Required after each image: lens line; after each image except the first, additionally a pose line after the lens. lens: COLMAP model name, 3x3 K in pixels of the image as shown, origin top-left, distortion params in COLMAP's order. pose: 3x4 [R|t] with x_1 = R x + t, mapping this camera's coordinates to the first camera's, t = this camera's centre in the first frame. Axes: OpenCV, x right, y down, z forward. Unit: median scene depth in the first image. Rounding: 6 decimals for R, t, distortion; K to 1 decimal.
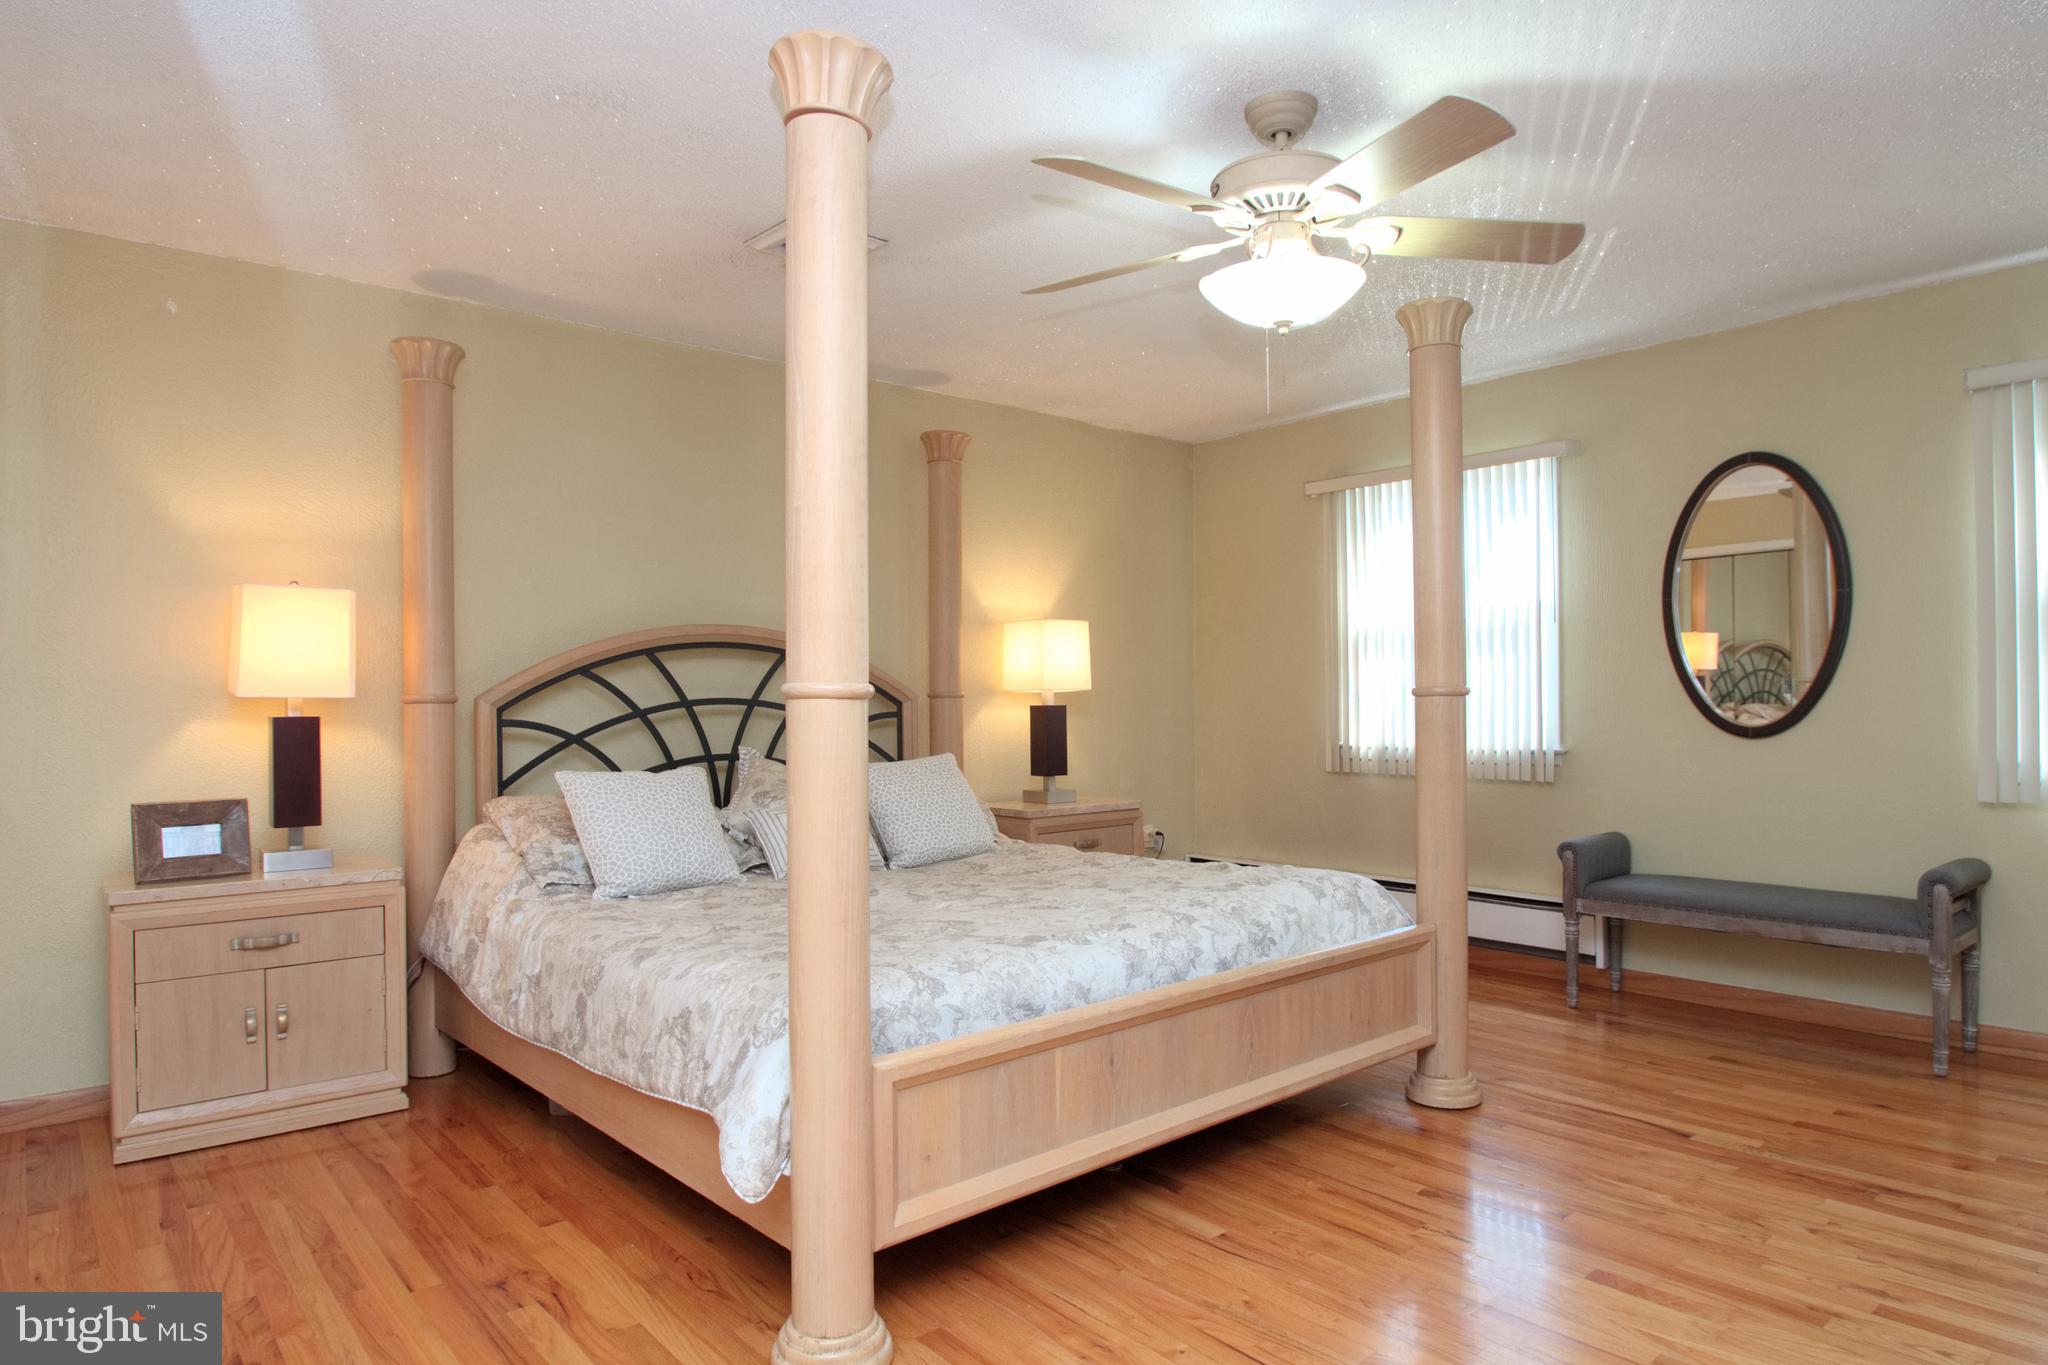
lens RADIAL K [[1213.1, 0, 1022.9], [0, 1213.1, 696.1], [0, 0, 1]] dist [-0.029499, -0.000474]
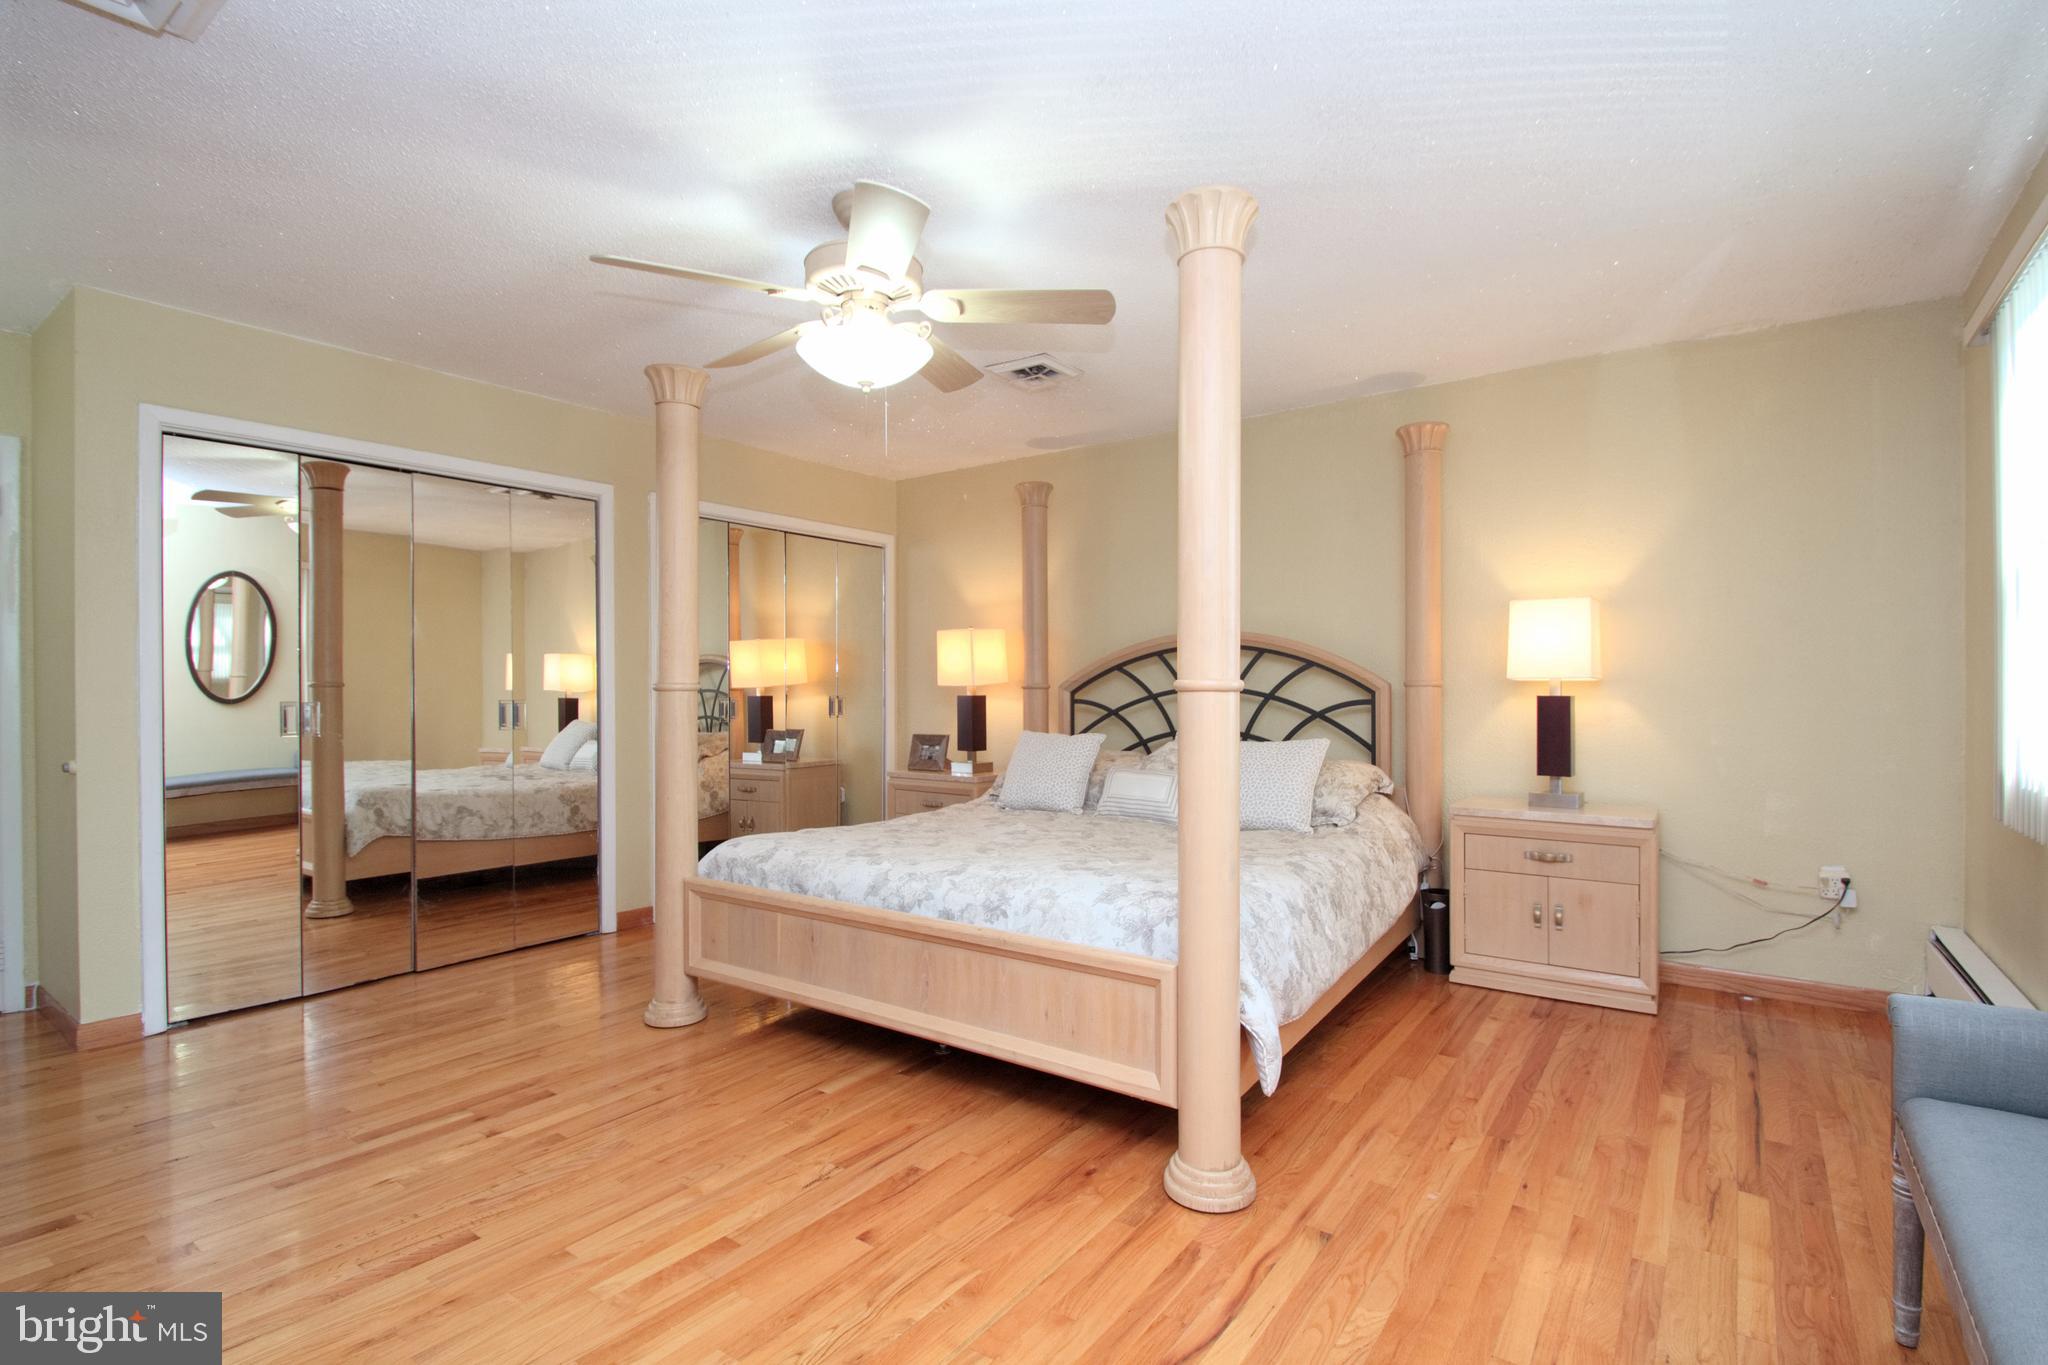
lens RADIAL K [[951.8, 0, 1025.1], [0, 951.8, 682.5], [0, 0, 1]] dist [0.002404, -0.010165]
pose [[0.227976, 0.002651, -0.973663, 0.873725], [0.004915, 0.999980, 0.003873, -0.009033], [0.973654, -0.005669, 0.227958, 0.684317]]
